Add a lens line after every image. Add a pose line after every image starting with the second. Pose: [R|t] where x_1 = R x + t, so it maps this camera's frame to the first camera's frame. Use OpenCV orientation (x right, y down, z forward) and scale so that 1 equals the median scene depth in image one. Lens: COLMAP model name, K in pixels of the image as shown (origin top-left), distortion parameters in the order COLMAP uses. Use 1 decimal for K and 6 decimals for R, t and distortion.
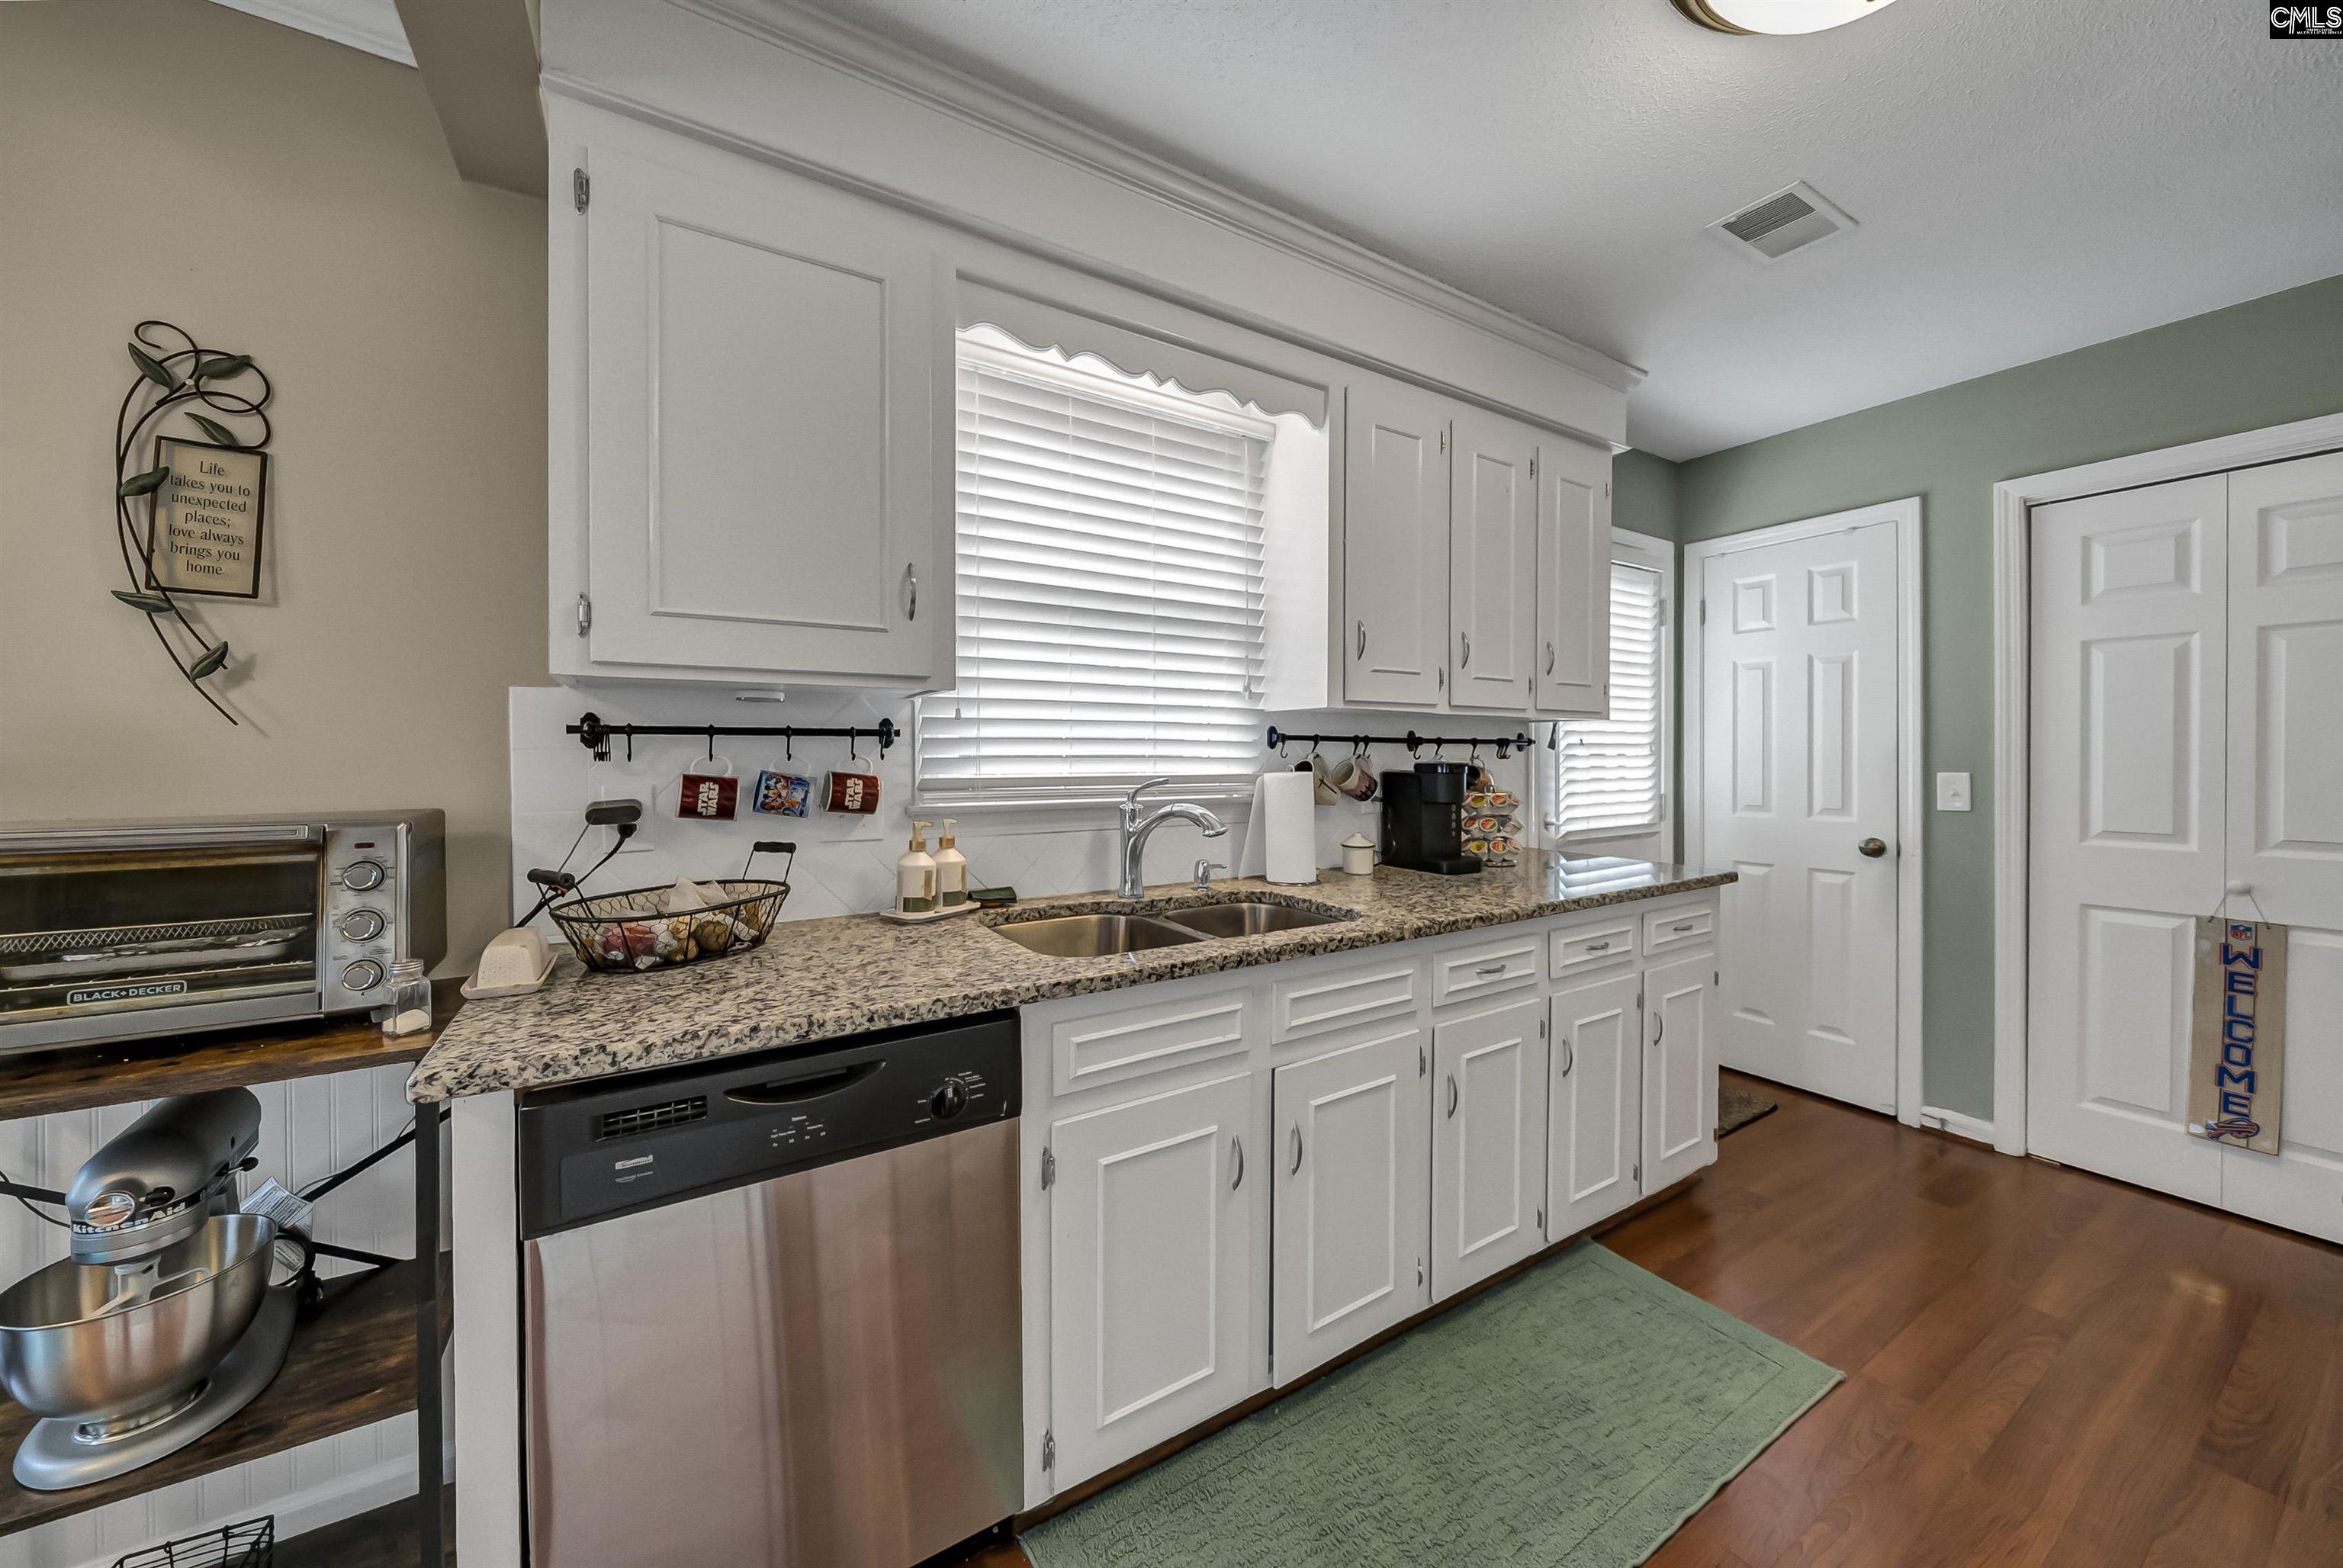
lens RADIAL K [[797.9, 0, 1145.3], [0, 797.9, 760.4], [0, 0, 1]] dist [-0.007634, -0.000214]
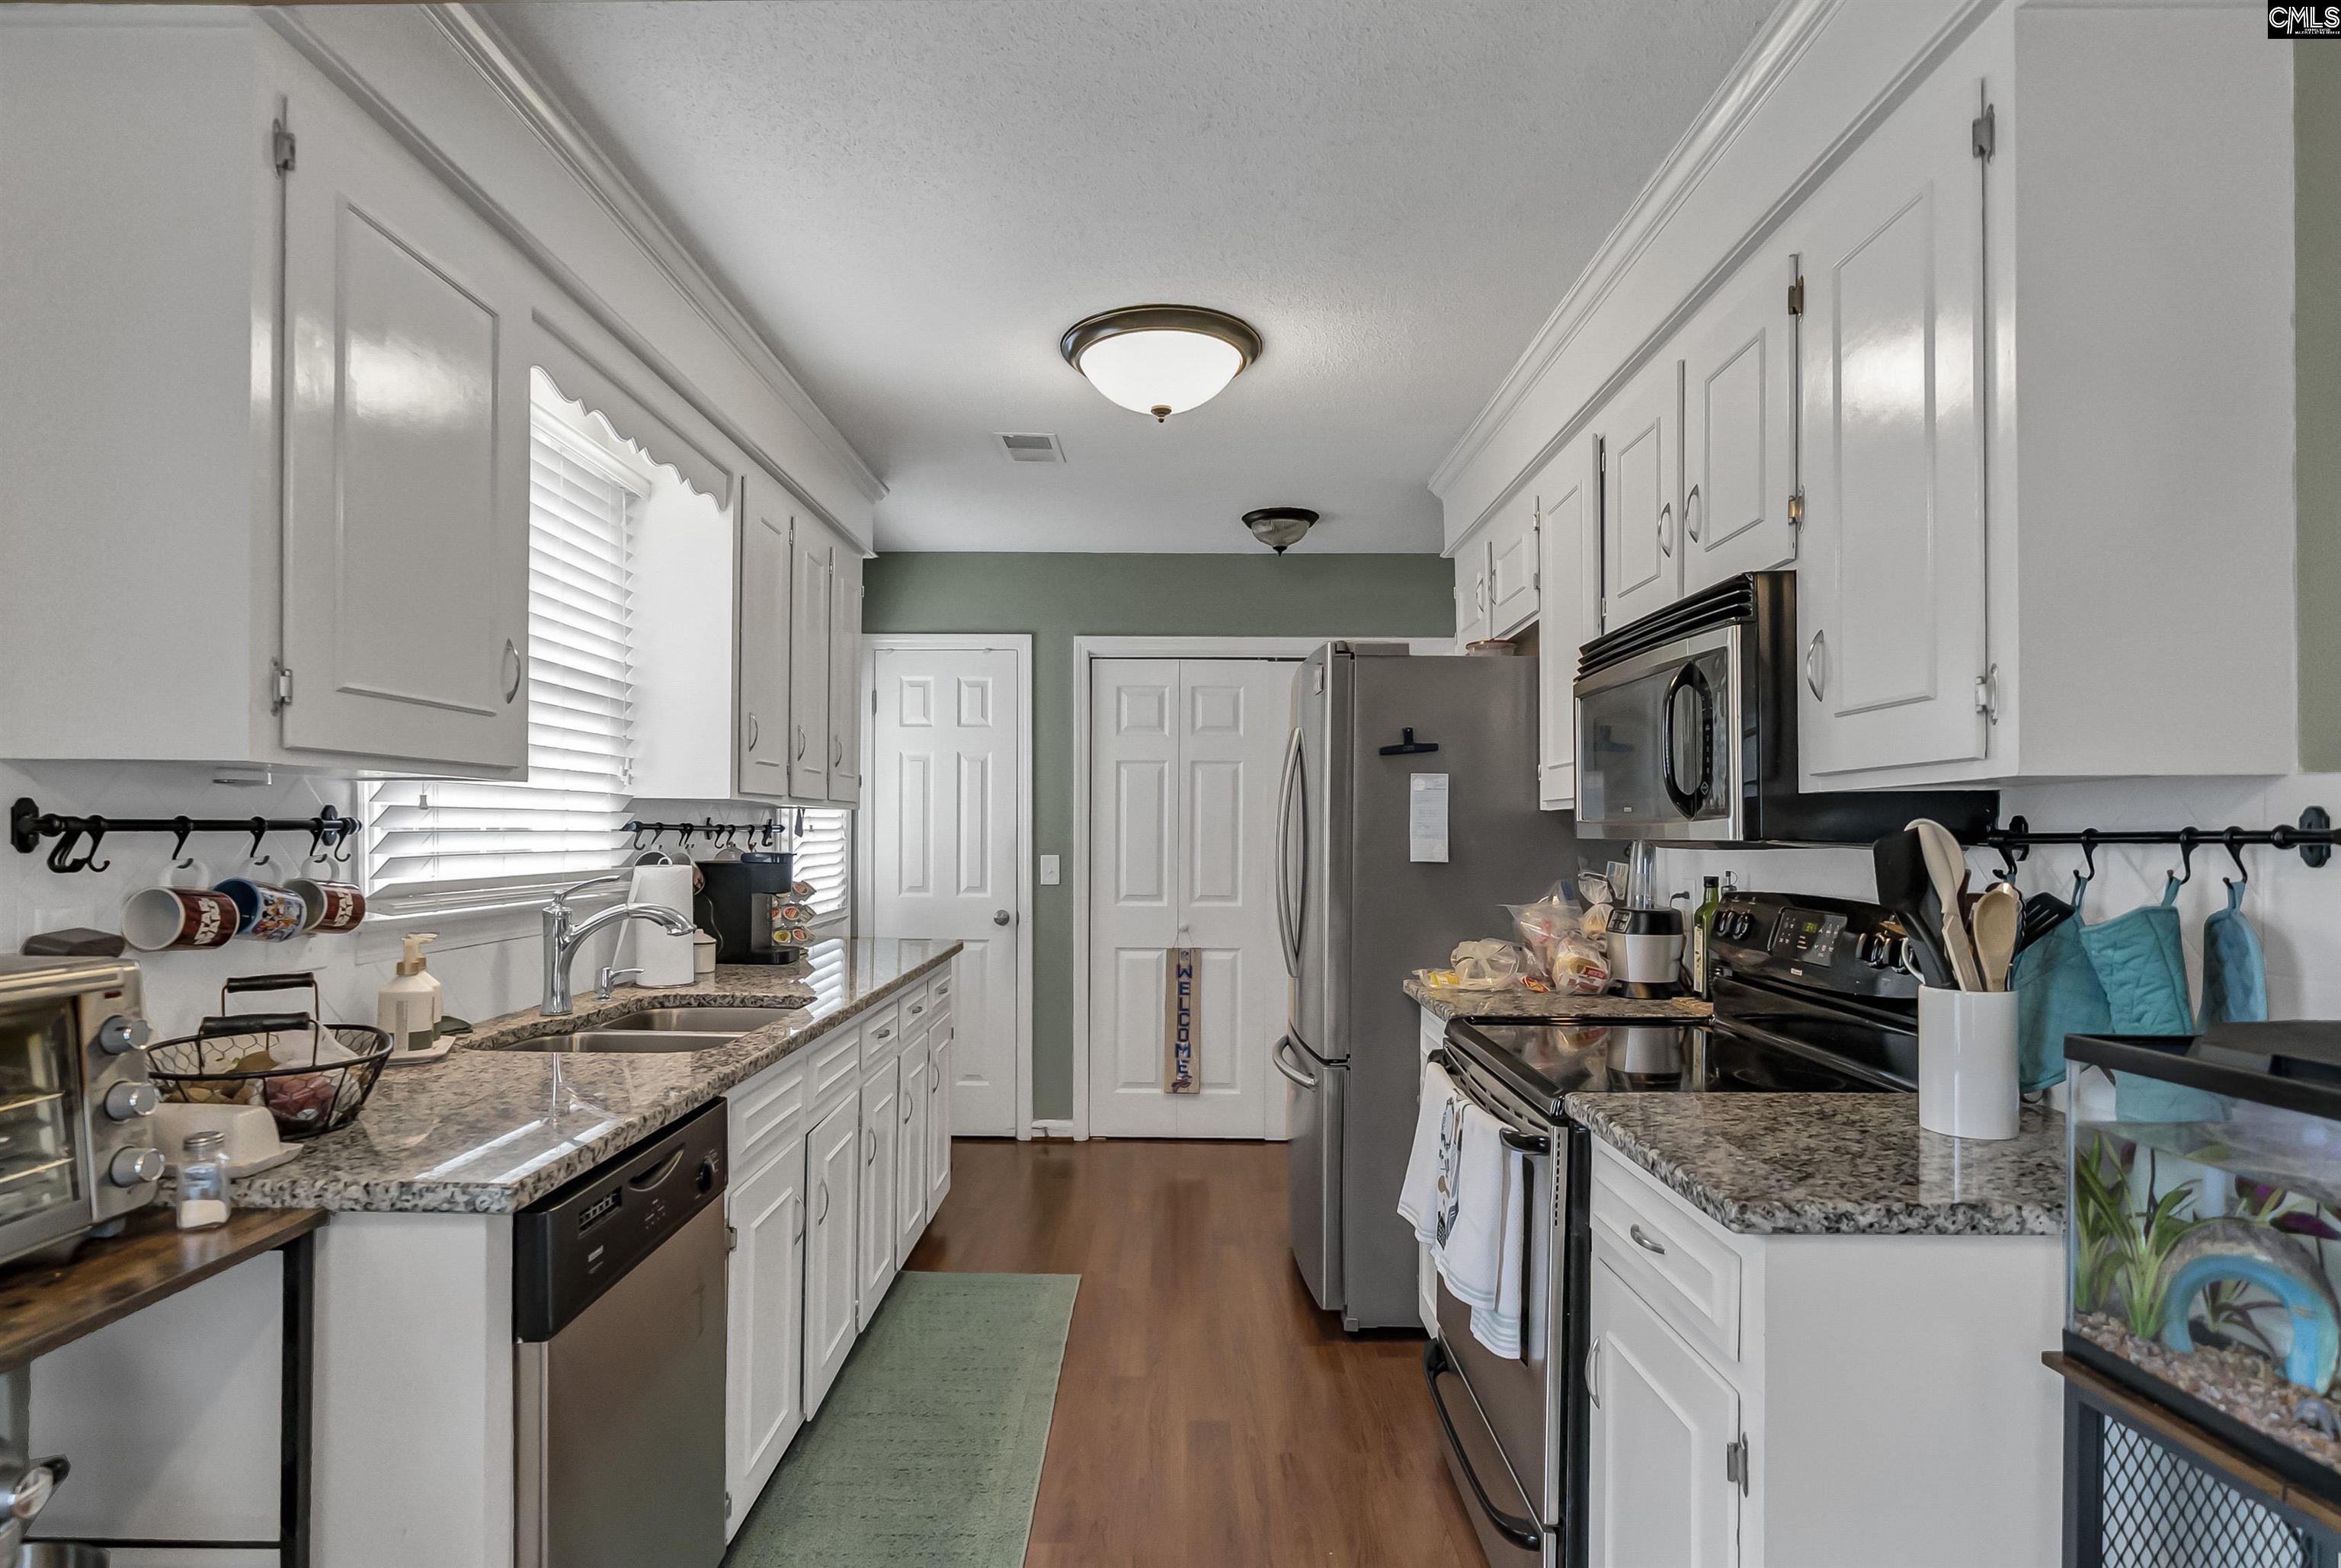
lens RADIAL K [[1265.1, 0, 1131.2], [0, 1265.1, 823.5], [0, 0, 1]] dist [-0.000627, 0.001850]
pose [[0.524029, 0.008014, 0.851663, -0.737326], [-0.002321, 0.999965, -0.007982, -0.021715], [-0.851697, 0.002206, 0.524029, -0.208486]]
